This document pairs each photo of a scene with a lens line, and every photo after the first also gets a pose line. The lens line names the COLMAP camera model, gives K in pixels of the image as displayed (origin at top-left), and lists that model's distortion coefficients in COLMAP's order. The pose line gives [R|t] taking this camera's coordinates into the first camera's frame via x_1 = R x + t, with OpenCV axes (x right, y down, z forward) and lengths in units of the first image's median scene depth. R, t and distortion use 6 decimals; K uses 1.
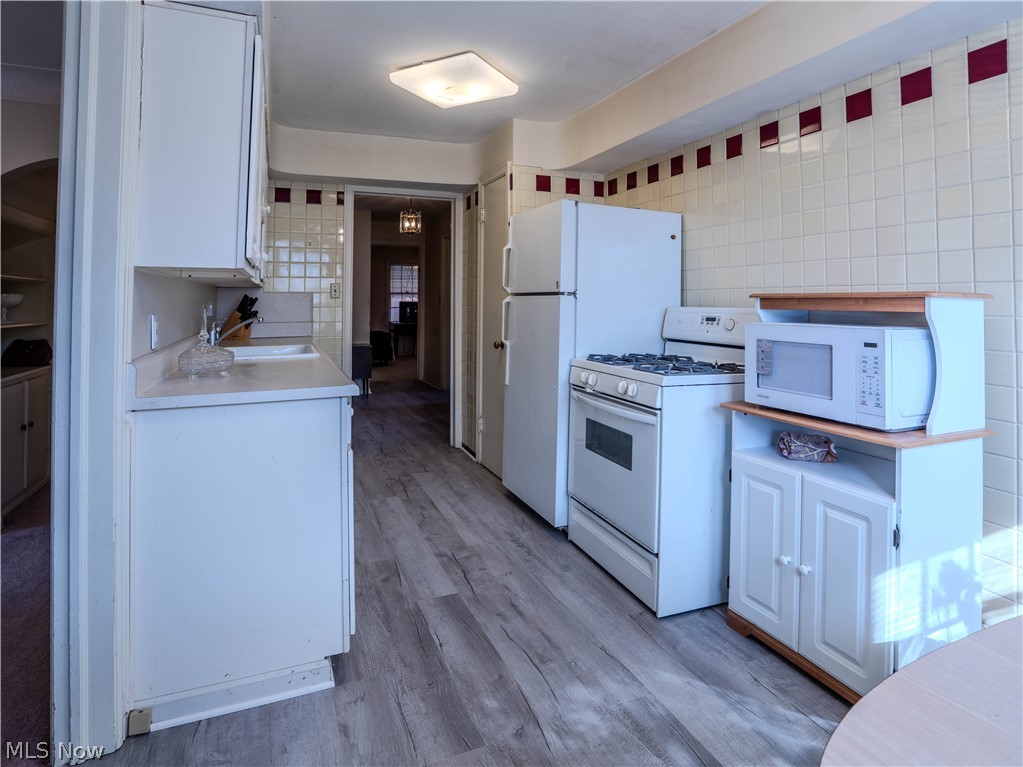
lens RADIAL K [[560.0, 0, 512.4], [0, 560.0, 325.7], [0, 0, 1]] dist [-0.069504, 0.022494]
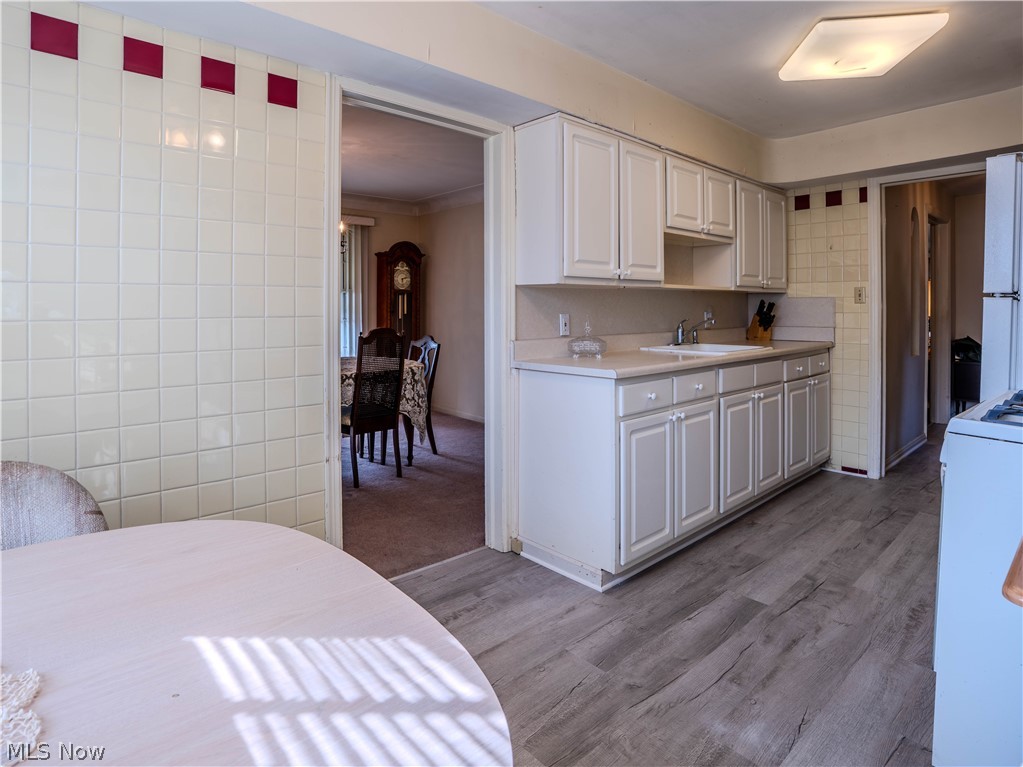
lens RADIAL K [[549.8, 0, 510.3], [0, 549.8, 370.4], [0, 0, 1]] dist [-0.064368, 0.023915]
pose [[0.326214, 0.106363, -0.939293, 0.578461], [-0.037563, 0.994323, 0.099549, -0.007724], [0.944549, 0.002809, 0.328358, 0.241778]]
